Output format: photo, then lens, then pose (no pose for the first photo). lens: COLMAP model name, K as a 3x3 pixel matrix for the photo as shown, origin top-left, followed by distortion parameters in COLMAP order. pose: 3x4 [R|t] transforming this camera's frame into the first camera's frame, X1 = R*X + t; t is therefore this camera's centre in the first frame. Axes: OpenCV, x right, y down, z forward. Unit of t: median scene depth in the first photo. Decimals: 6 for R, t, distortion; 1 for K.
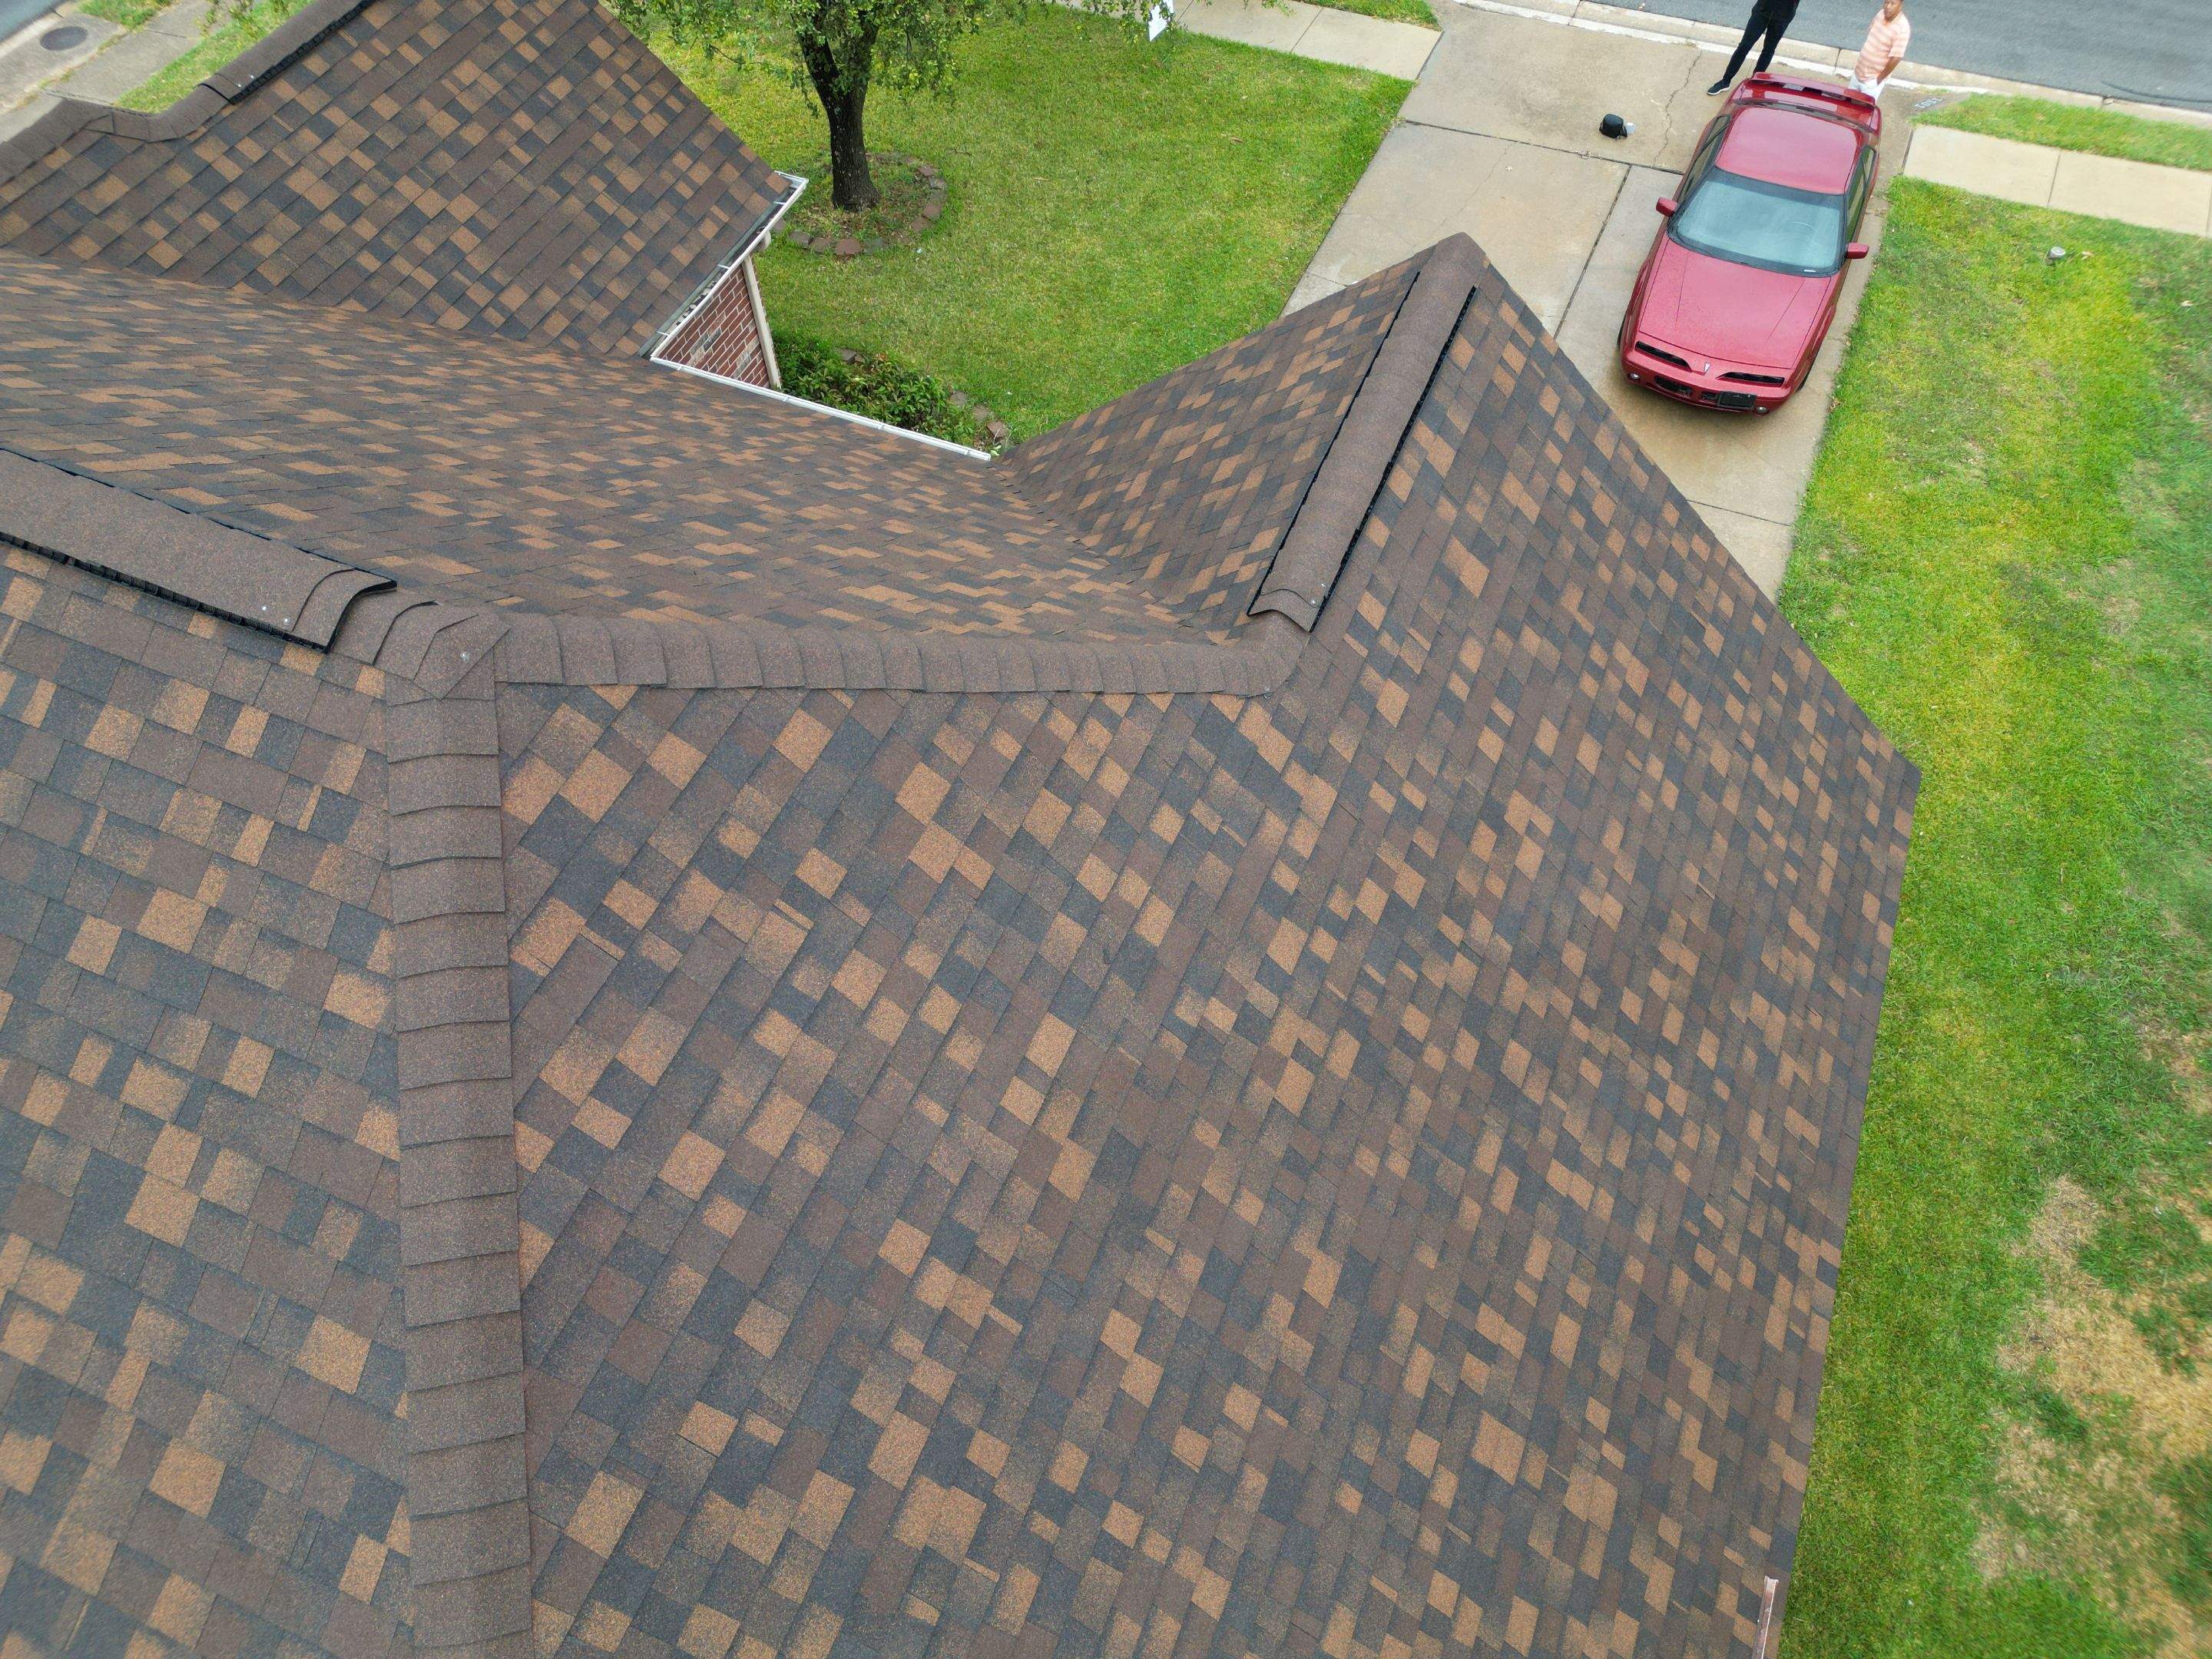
lens RADIAL K [[1540.8, 0, 1101.6], [0, 1540.8, 830.2], [0, 0, 1]] dist [0.080576, -0.080484]
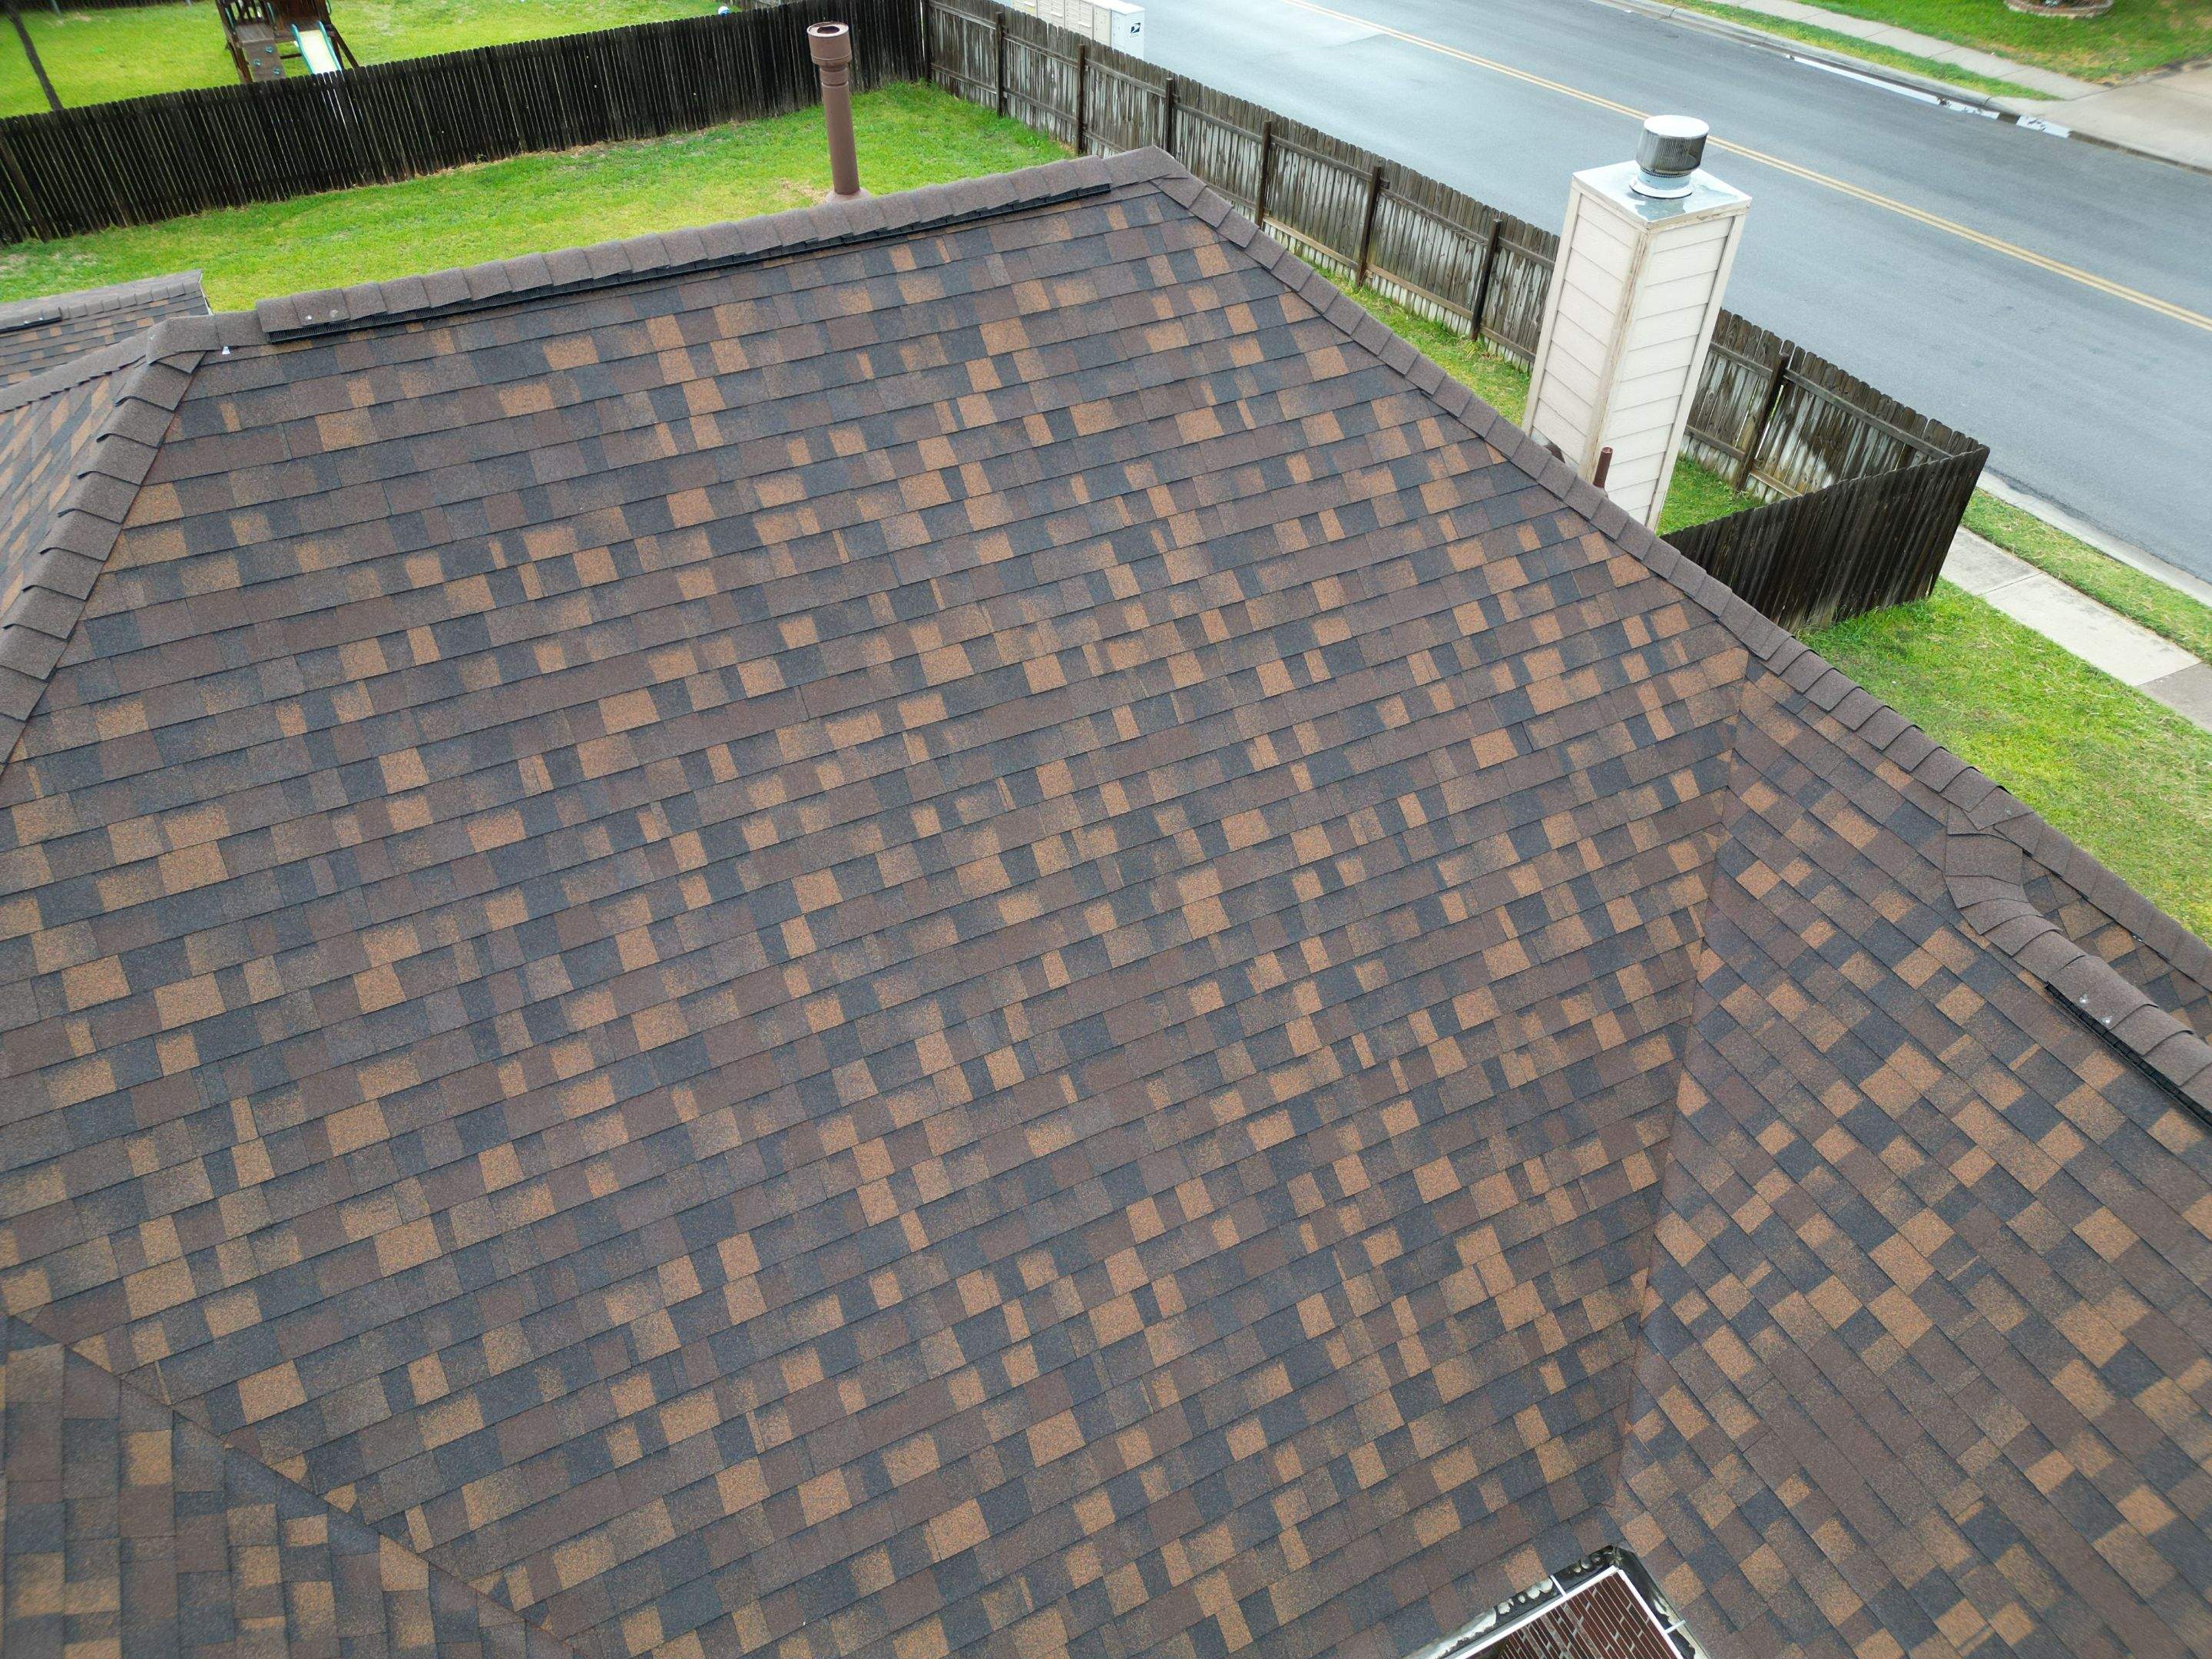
lens RADIAL K [[1540.8, 0, 1101.8], [0, 1540.8, 829.8], [0, 0, 1]] dist [0.080576, -0.080484]
pose [[-0.656267, 0.522850, -0.544005, -0.004202], [-0.612295, 0.052283, 0.788899, -0.962438], [0.440918, 0.850820, 0.285827, 0.801488]]
